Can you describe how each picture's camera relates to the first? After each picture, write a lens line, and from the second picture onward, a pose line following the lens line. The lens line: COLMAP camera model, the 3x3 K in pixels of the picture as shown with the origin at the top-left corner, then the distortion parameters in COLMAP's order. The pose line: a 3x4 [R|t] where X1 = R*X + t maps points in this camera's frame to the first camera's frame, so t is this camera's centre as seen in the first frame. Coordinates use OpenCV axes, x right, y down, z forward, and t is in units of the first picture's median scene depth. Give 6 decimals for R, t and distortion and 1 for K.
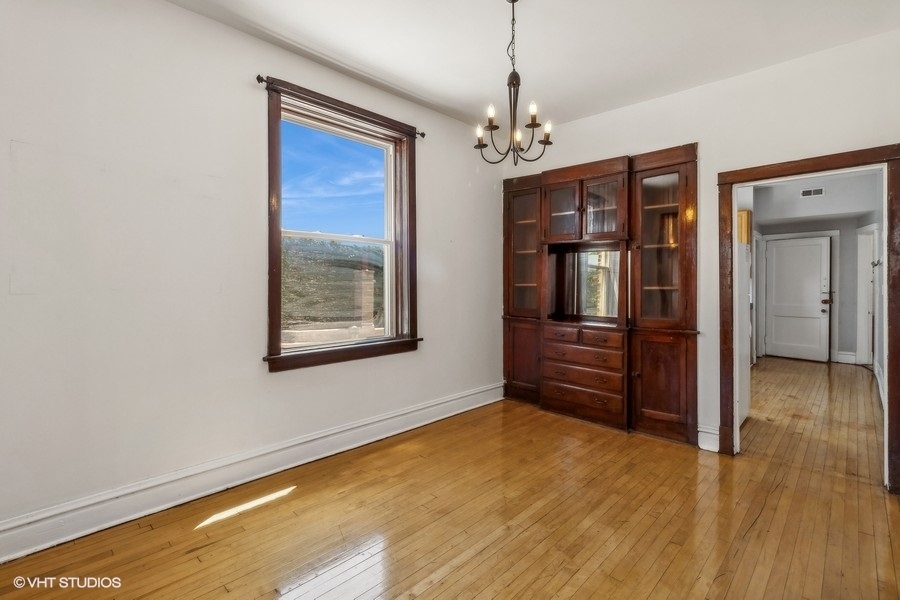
lens RADIAL K [[422.9, 0, 454.0], [0, 422.9, 289.1], [0, 0, 1]] dist [0.001497, 0.000348]
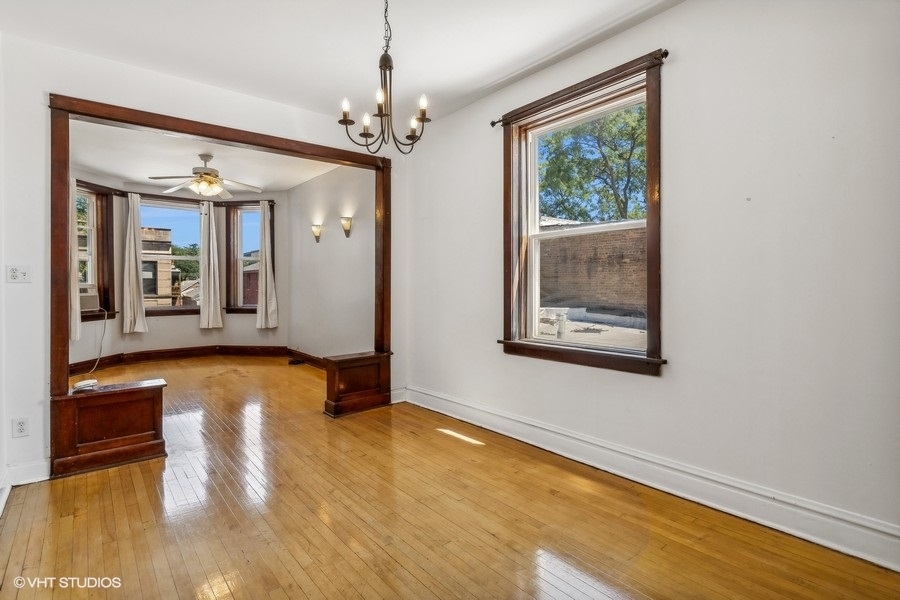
lens RADIAL K [[444.3, 0, 451.7], [0, 444.3, 283.4], [0, 0, 1]] dist [-0.000603, -0.001292]
pose [[-0.116633, 0.000382, -0.993175, 0.677119], [0.000748, 1.000000, 0.000297, -0.005800], [0.993175, -0.000708, -0.116633, 0.767978]]
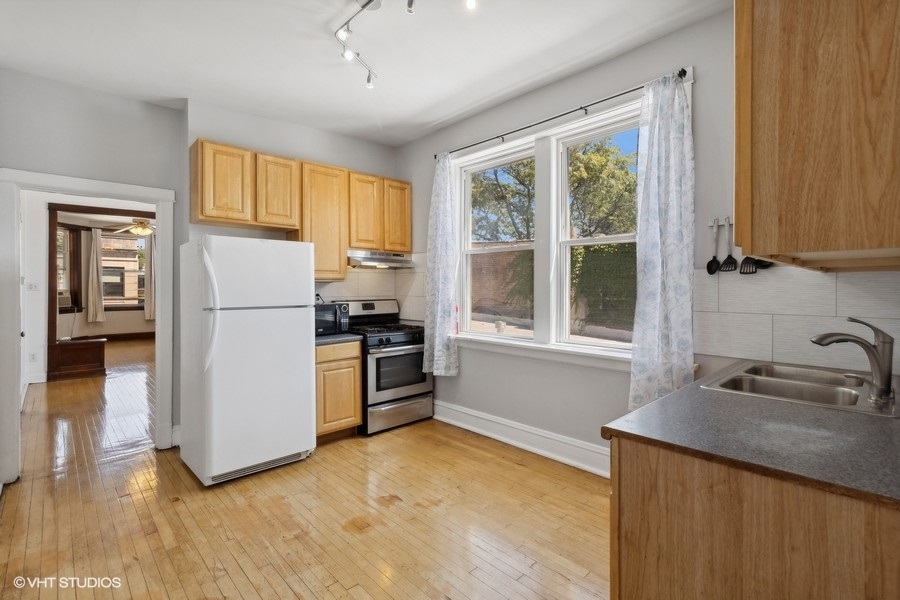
lens RADIAL K [[422.9, 0, 454.0], [0, 422.9, 289.1], [0, 0, 1]] dist [0.001497, 0.000348]
pose [[-0.050686, 0.002866, -0.998711, 1.539649], [-0.006368, 0.999975, 0.003193, -0.028787], [0.998694, 0.006522, -0.050667, 1.623985]]
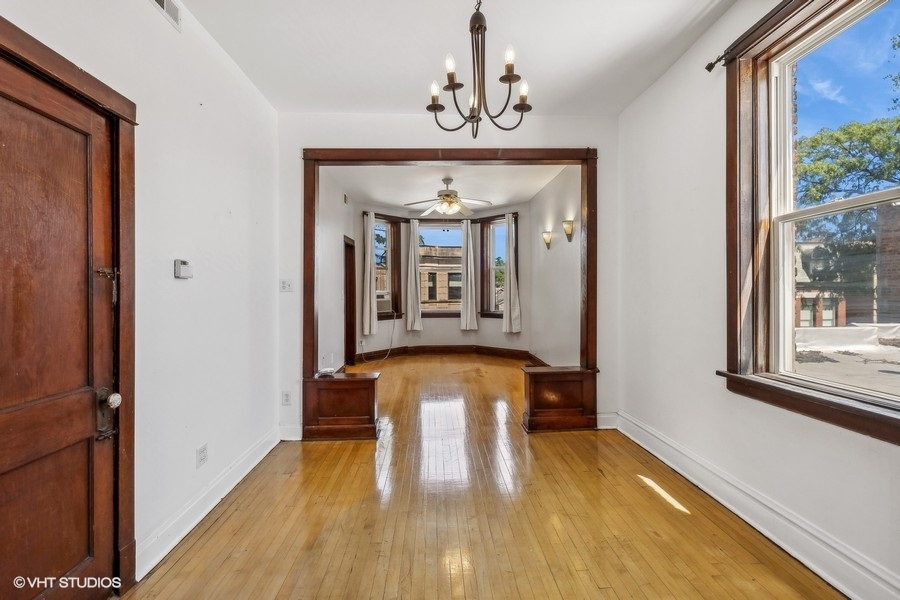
lens RADIAL K [[422.9, 0, 454.0], [0, 422.9, 289.1], [0, 0, 1]] dist [0.001497, 0.000348]
pose [[-0.688537, 0.001438, -0.725200, 0.446337], [0.005768, 0.999977, -0.003493, -0.007545], [0.725179, -0.006588, -0.688529, 0.915706]]
